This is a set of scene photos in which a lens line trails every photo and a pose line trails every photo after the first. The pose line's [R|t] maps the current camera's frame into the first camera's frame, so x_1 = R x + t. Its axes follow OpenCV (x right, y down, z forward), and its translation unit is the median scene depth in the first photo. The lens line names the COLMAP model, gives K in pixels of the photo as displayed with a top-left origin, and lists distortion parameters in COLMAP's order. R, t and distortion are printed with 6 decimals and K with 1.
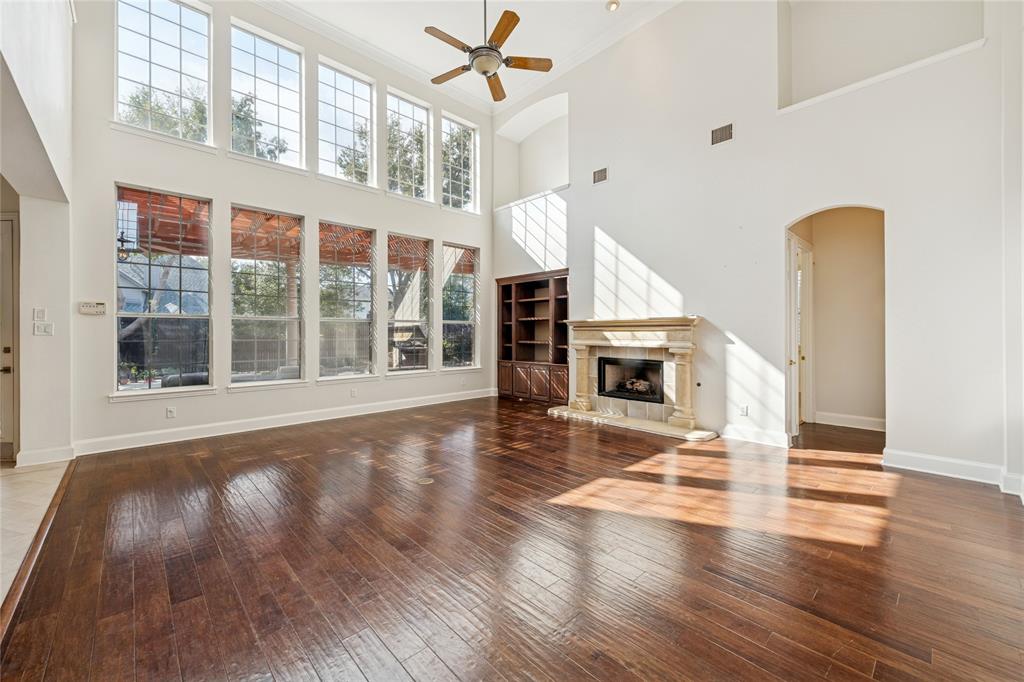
lens RADIAL K [[401.5, 0, 513.3], [0, 401.5, 336.3], [0, 0, 1]] dist [0.003985, -0.000684]
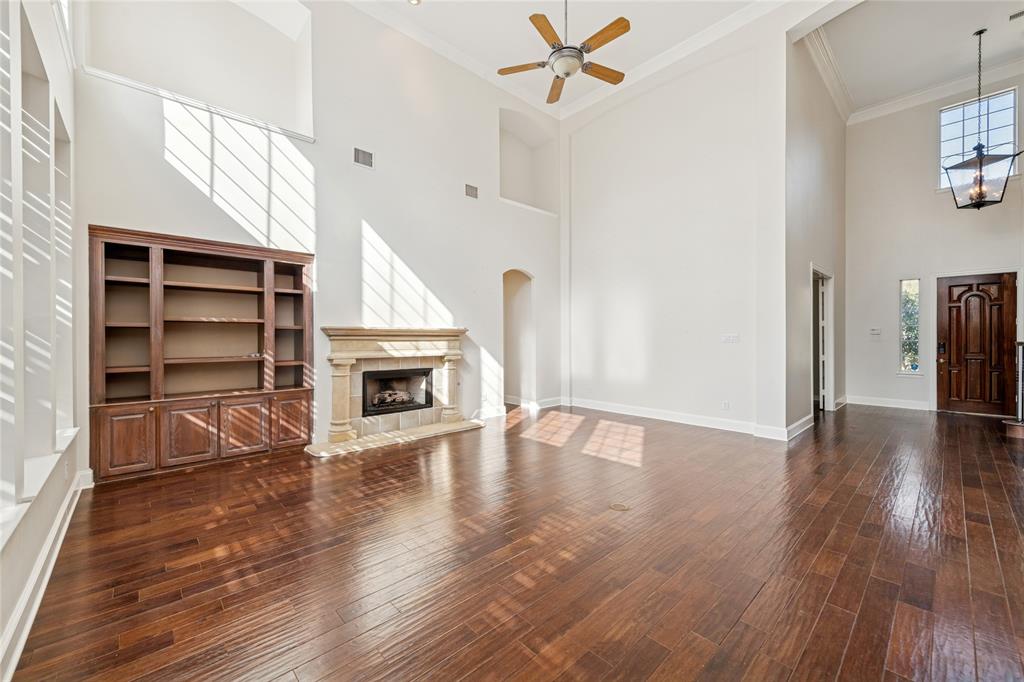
lens RADIAL K [[401.5, 0, 513.1], [0, 401.5, 338.1], [0, 0, 1]] dist [0.003985, -0.000684]
pose [[0.011812, -0.006224, 0.999911, -0.641135], [0.001555, 0.999980, 0.006206, -0.024085], [-0.999929, 0.001481, 0.011821, 0.683946]]
